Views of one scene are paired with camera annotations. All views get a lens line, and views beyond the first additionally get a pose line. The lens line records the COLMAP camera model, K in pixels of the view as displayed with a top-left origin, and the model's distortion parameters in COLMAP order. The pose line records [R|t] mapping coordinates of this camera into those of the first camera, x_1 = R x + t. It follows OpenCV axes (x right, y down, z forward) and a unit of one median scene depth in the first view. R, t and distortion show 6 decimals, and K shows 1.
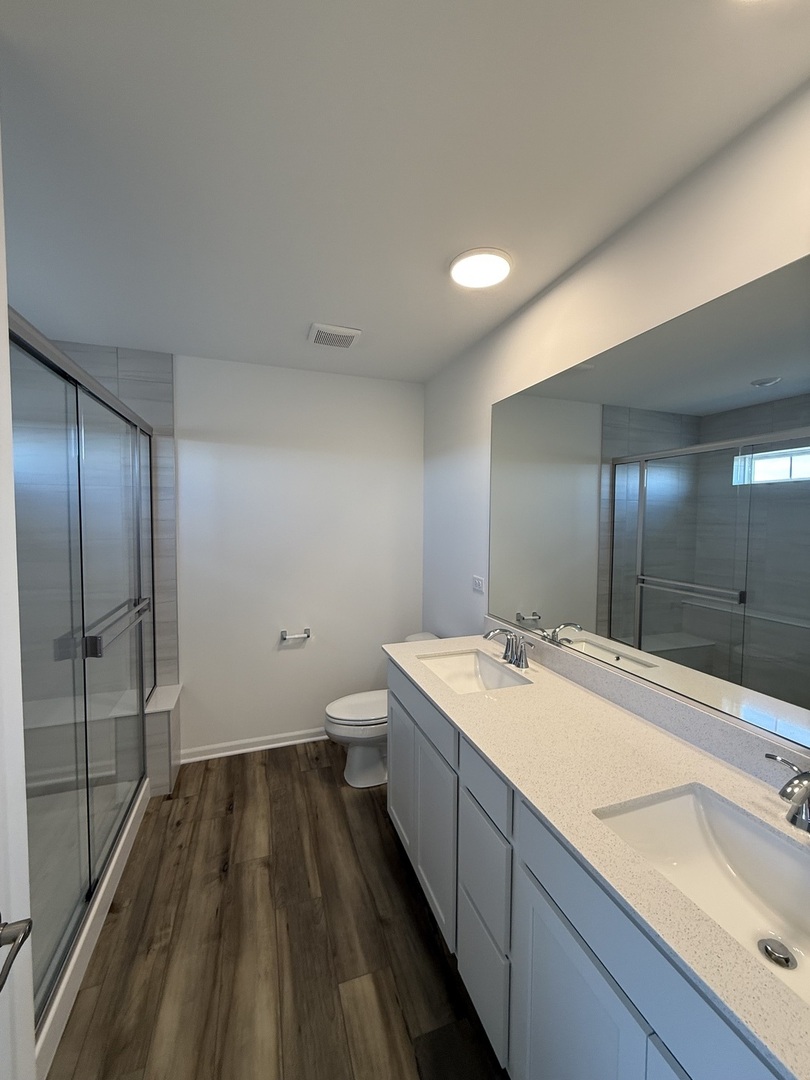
lens RADIAL K [[433.1, 0, 402.5], [0, 433.1, 535.8], [0, 0, 1]] dist [0.007464, 0.000052]
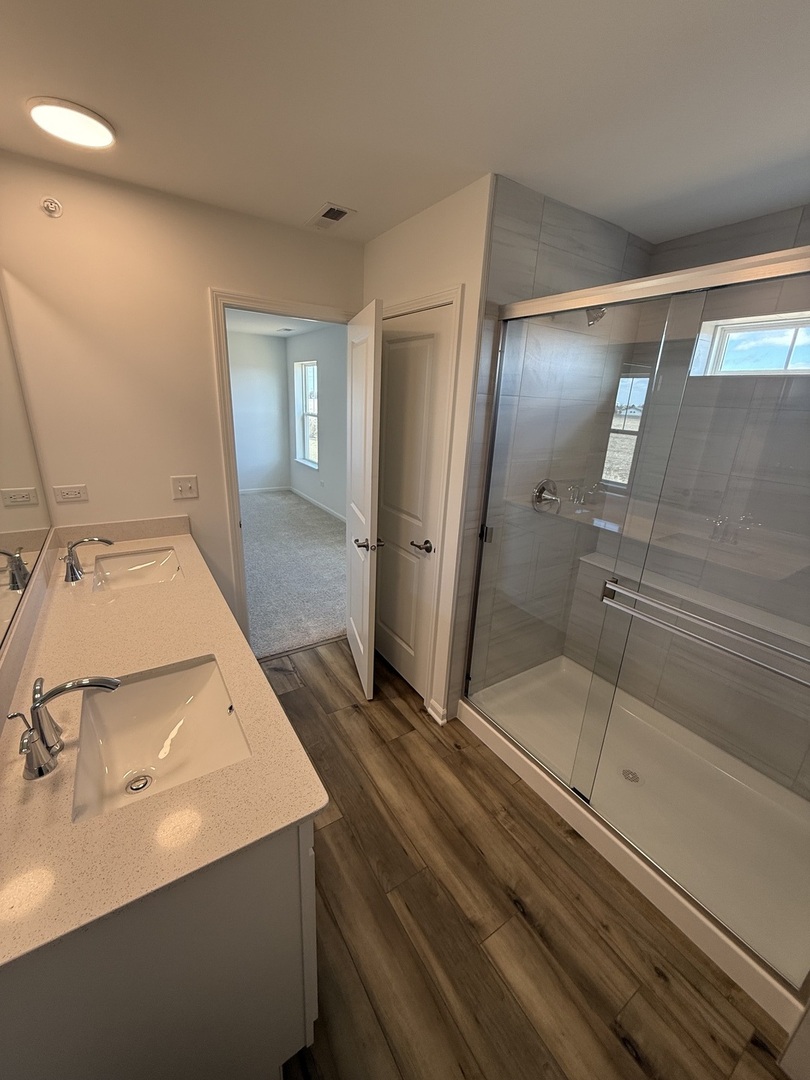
lens RADIAL K [[433.1, 0, 405.7], [0, 433.1, 538.5], [0, 0, 1]] dist [0.007464, 0.000052]
pose [[-0.968301, 0.026773, -0.248347, -0.025744], [-0.063101, 0.935772, 0.346912, -0.147278], [0.241684, 0.351587, -0.904420, 1.566330]]
